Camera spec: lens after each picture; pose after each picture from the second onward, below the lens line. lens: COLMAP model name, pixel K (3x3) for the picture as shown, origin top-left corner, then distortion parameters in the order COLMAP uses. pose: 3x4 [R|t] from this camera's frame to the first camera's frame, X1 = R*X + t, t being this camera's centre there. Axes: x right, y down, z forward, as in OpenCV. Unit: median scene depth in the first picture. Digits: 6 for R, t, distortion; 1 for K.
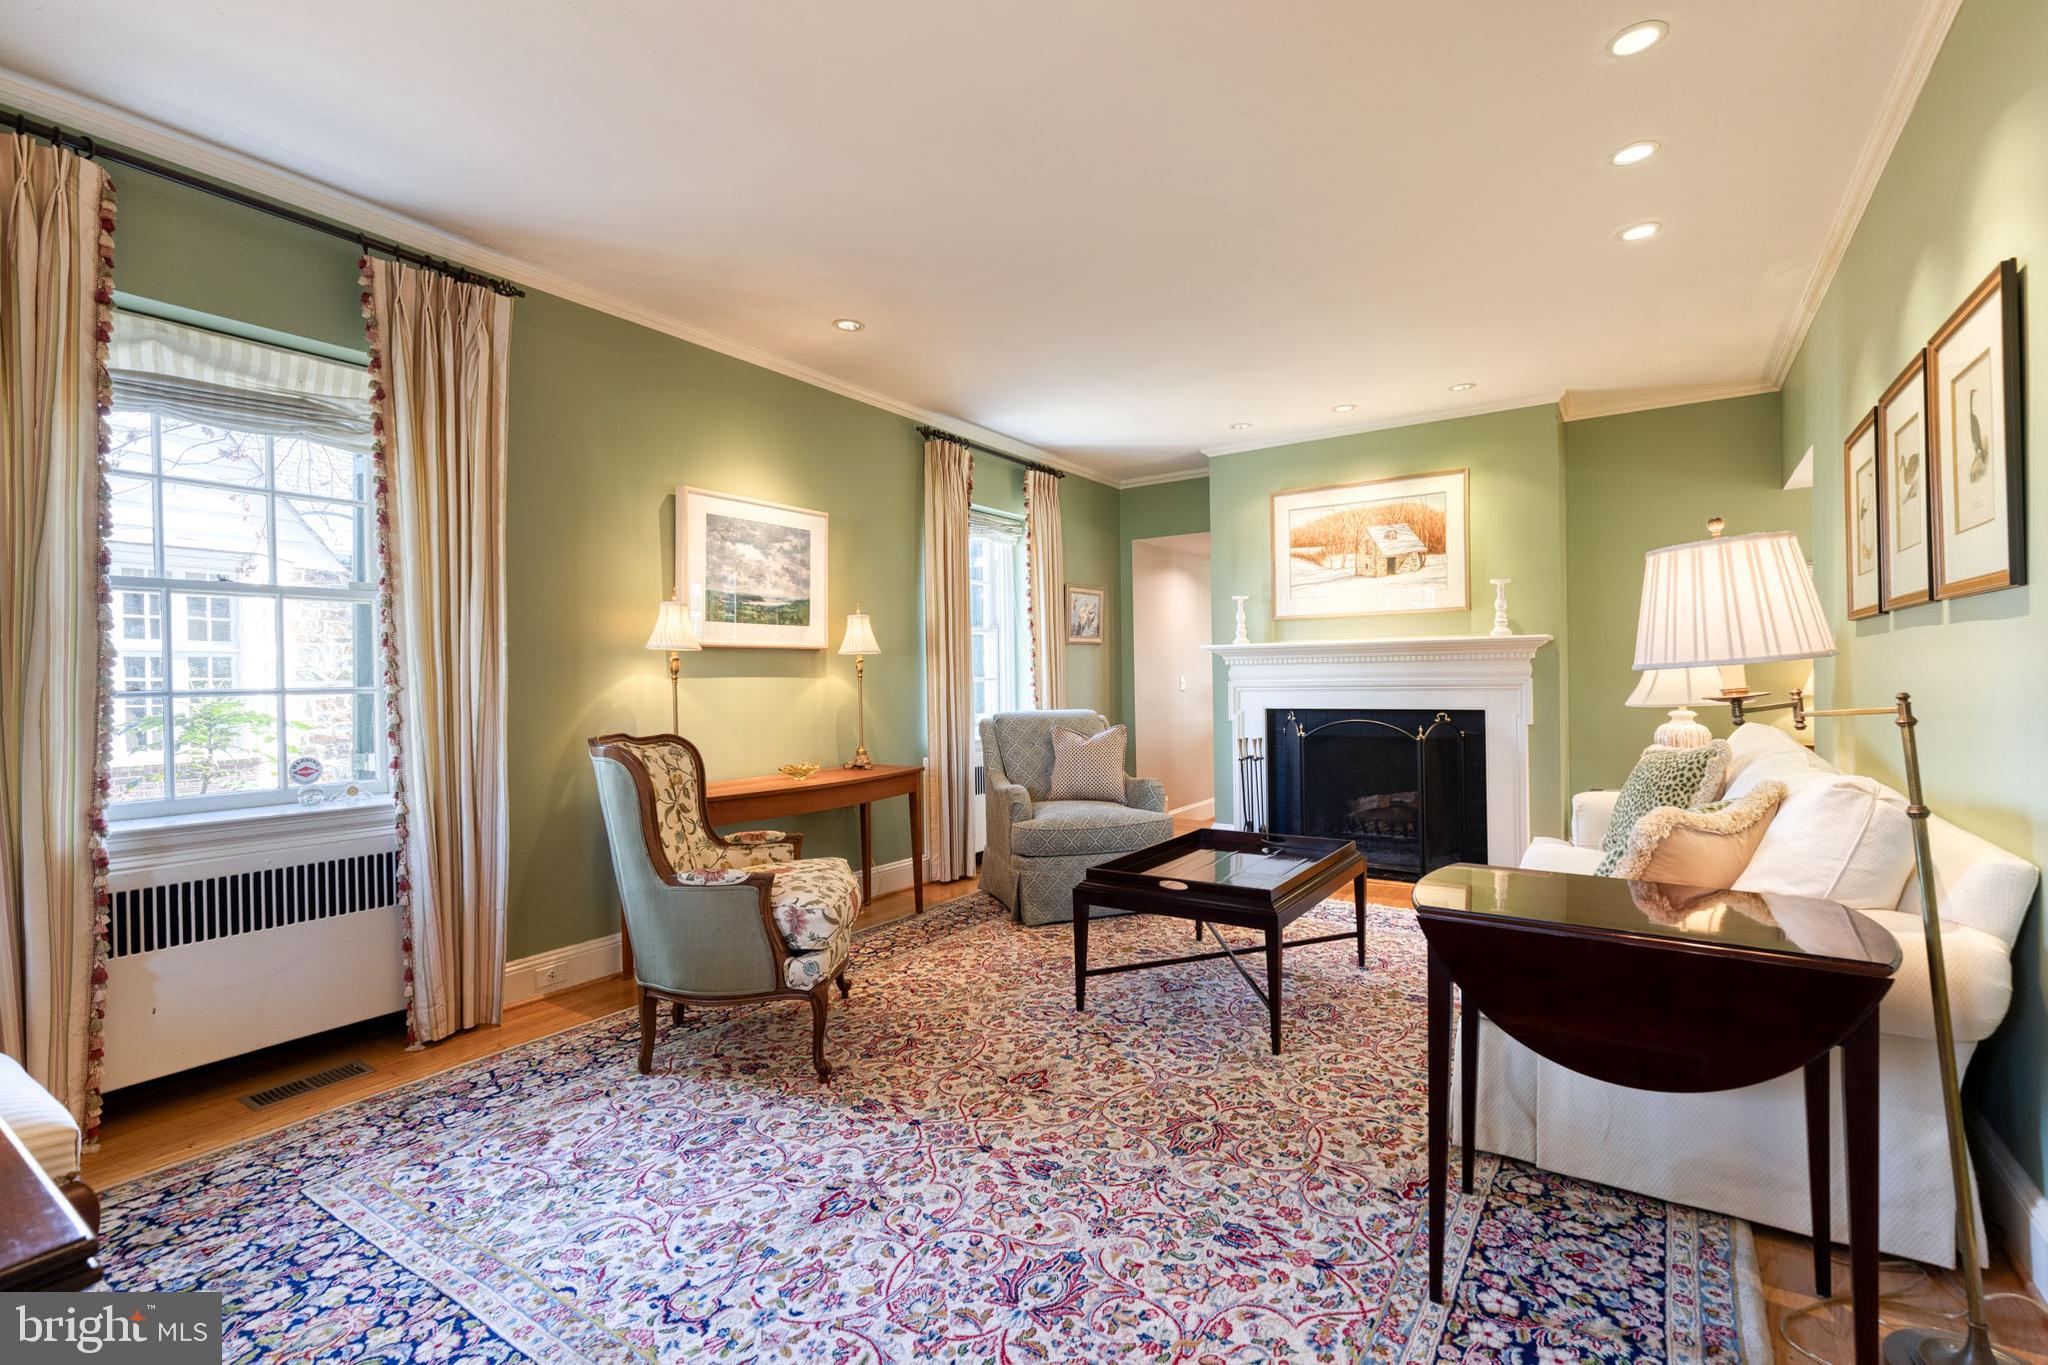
lens RADIAL K [[923.7, 0, 1054.6], [0, 923.7, 673.9], [0, 0, 1]] dist [0.010250, -0.003041]
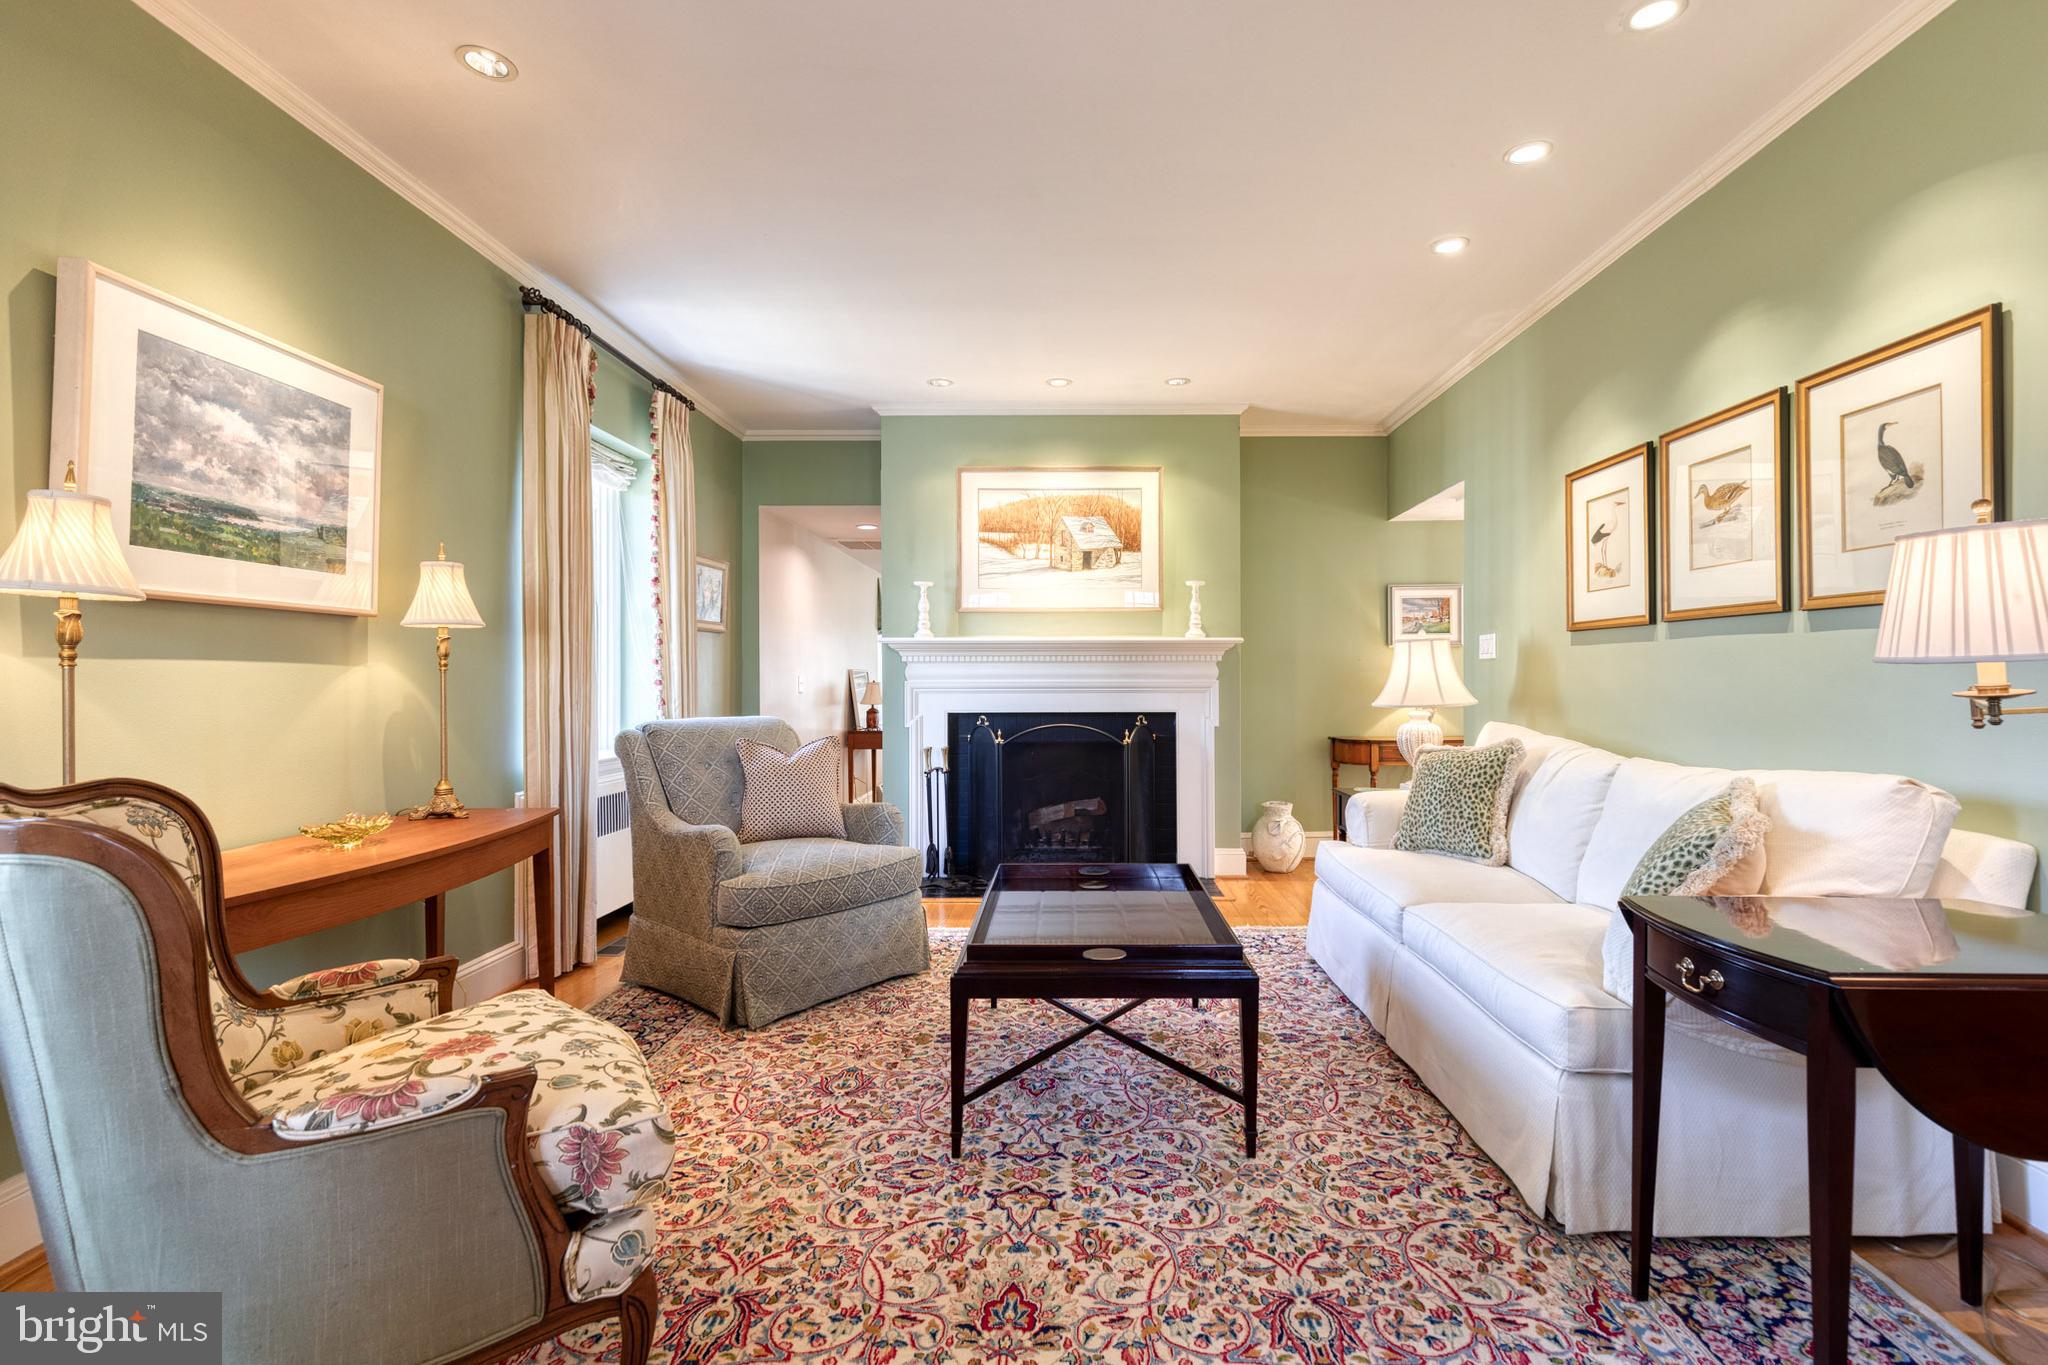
lens RADIAL K [[923.7, 0, 1061.4], [0, 923.7, 666.7], [0, 0, 1]] dist [0.010250, -0.003041]
pose [[0.835198, 0.020366, 0.549573, -0.212220], [-0.013524, 0.999772, -0.016496, 0.009298], [-0.549784, 0.006345, 0.835283, 0.280021]]
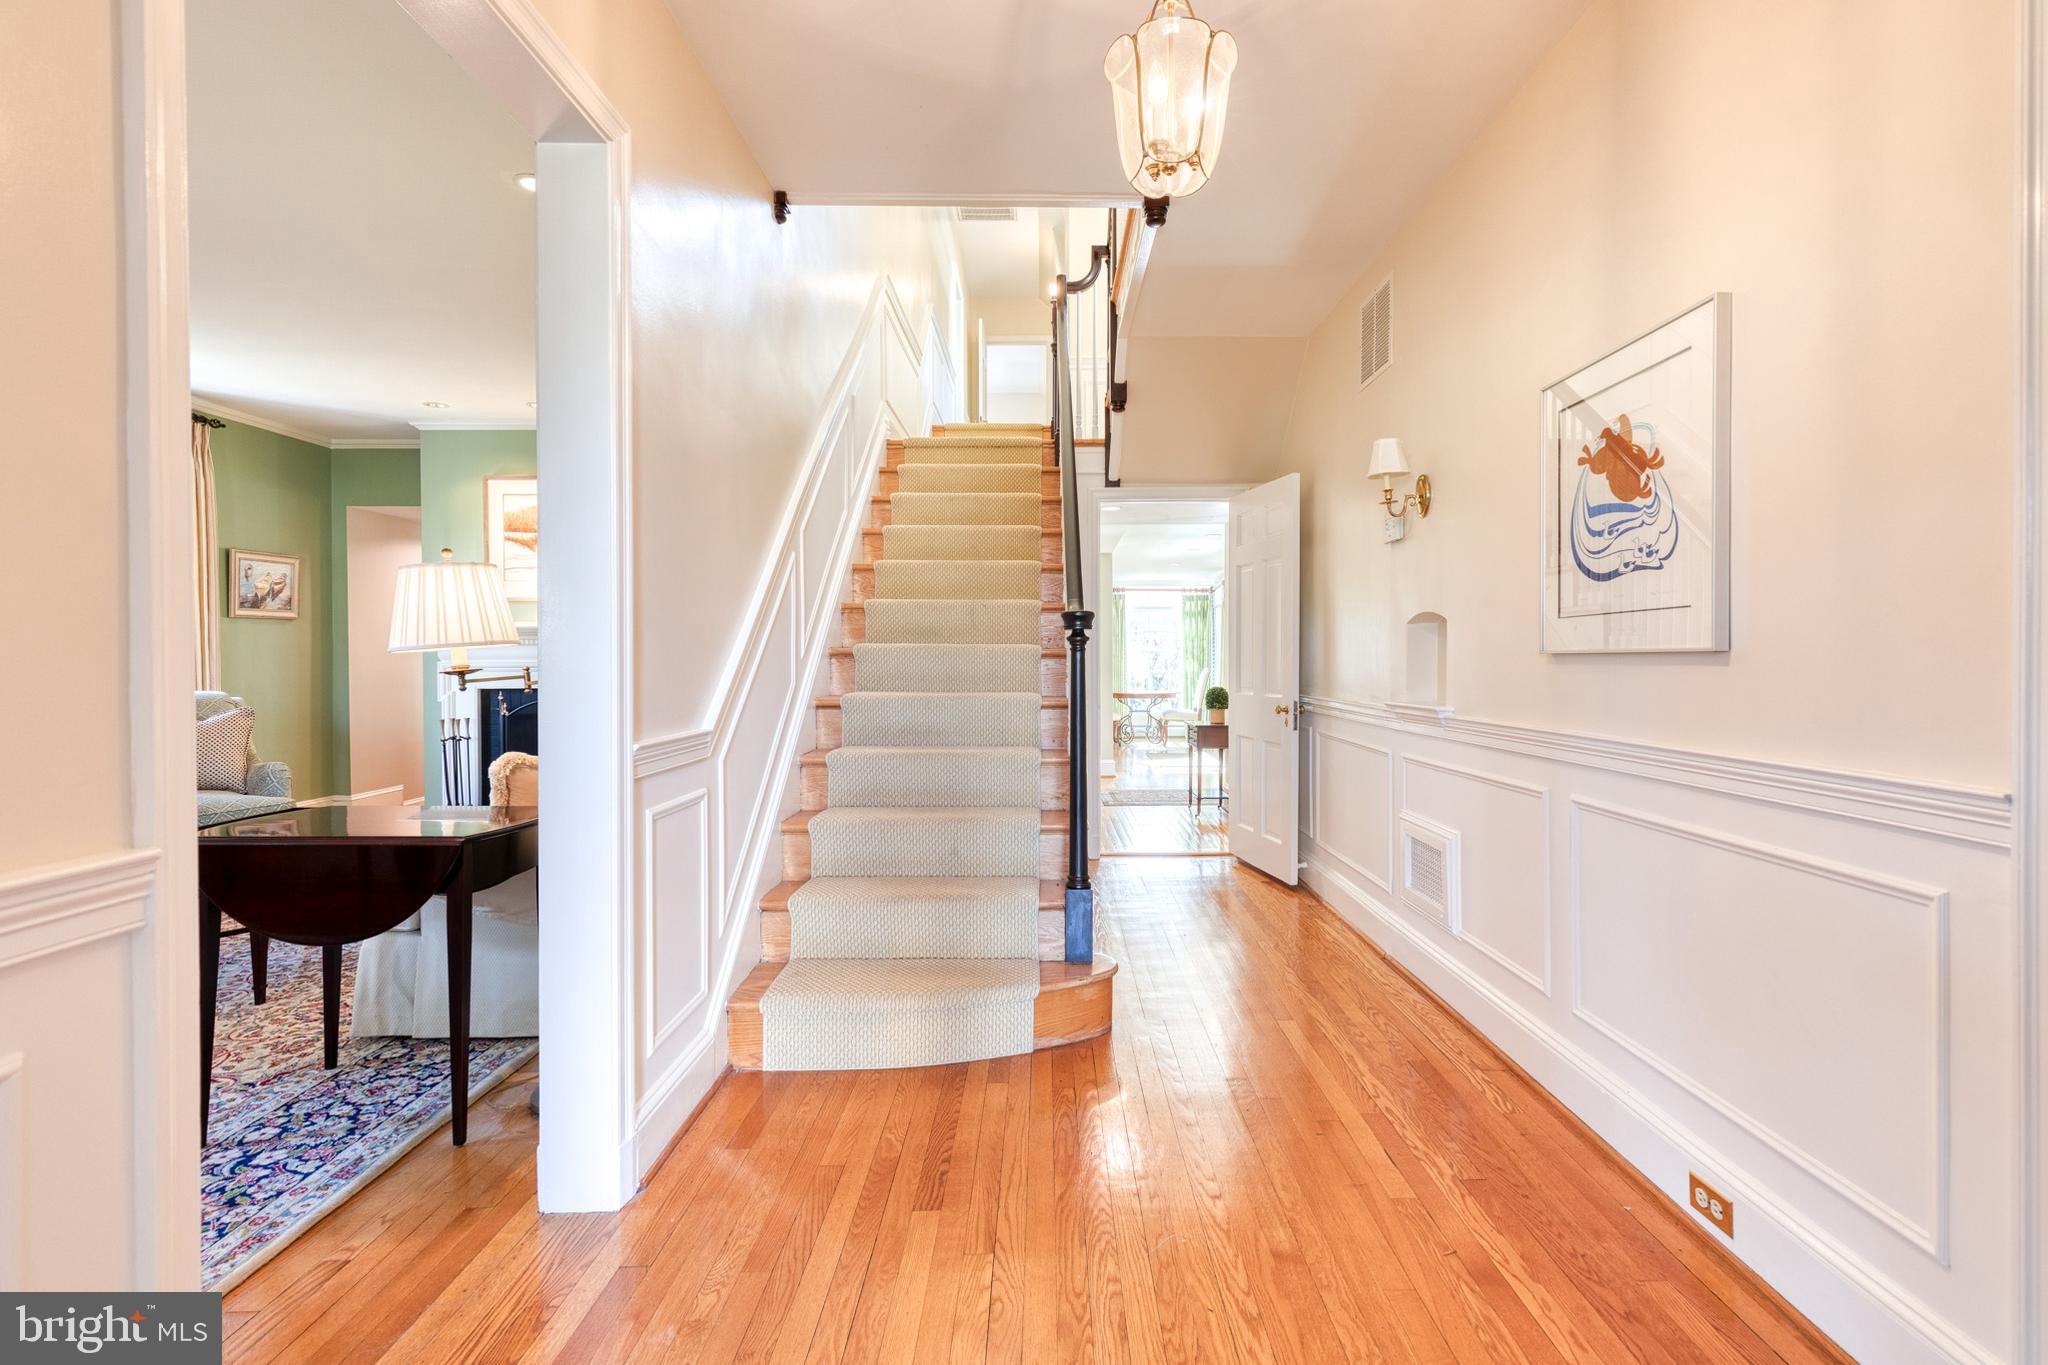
lens RADIAL K [[923.7, 0, 1041.6], [0, 923.7, 663.3], [0, 0, 1]] dist [0.010250, -0.003041]
pose [[0.824898, 0.007074, 0.565238, 0.216127], [-0.011243, 0.999929, 0.003894, -0.001448], [-0.565170, -0.009567, 0.824919, -0.235224]]
